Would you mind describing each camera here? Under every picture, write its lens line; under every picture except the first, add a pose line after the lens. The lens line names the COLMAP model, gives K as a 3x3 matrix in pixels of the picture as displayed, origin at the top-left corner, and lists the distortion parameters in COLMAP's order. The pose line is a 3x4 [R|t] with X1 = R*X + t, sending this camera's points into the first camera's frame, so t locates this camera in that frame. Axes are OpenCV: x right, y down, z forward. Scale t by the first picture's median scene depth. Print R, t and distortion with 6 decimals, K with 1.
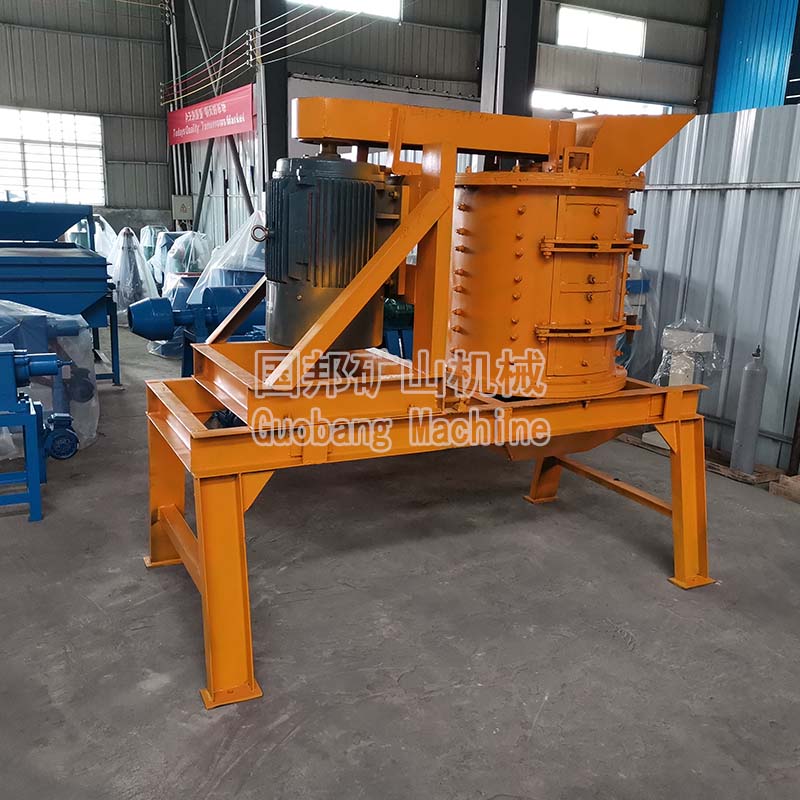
lens RADIAL K [[793.2, 0, 400.0], [0, 793.2, 400.0], [0, 0, 1]] dist [0.042326, -0.020282]
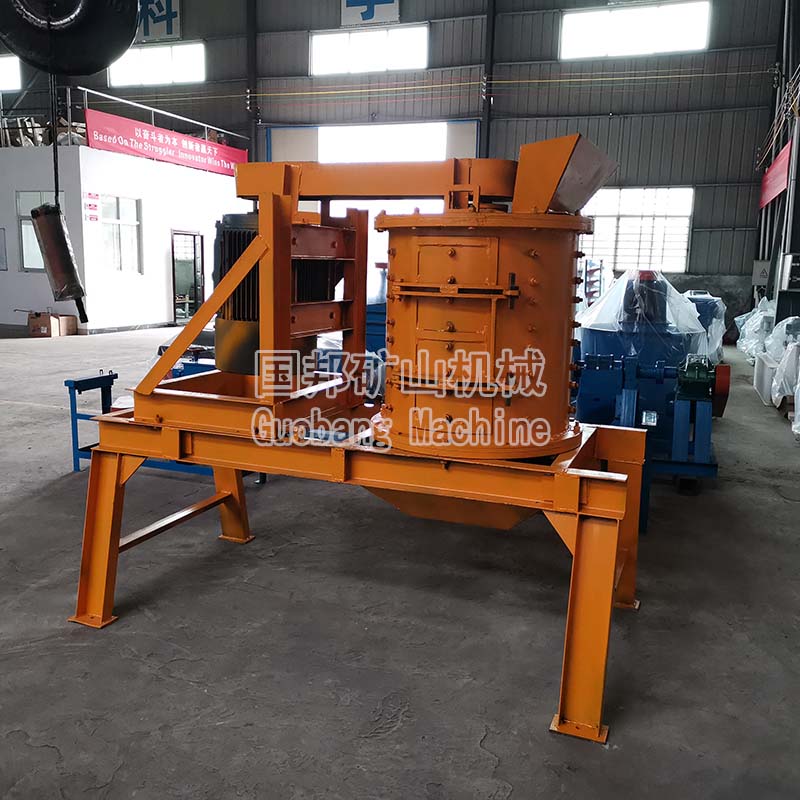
lens RADIAL K [[793.2, 0, 400.0], [0, 793.2, 400.0], [0, 0, 1]] dist [0.042326, -0.020282]
pose [[0.670713, 0.113408, -0.732996, 0.736952], [-0.175666, 0.984414, -0.008432, -0.043767], [0.720615, 0.134418, 0.680181, 0.300686]]
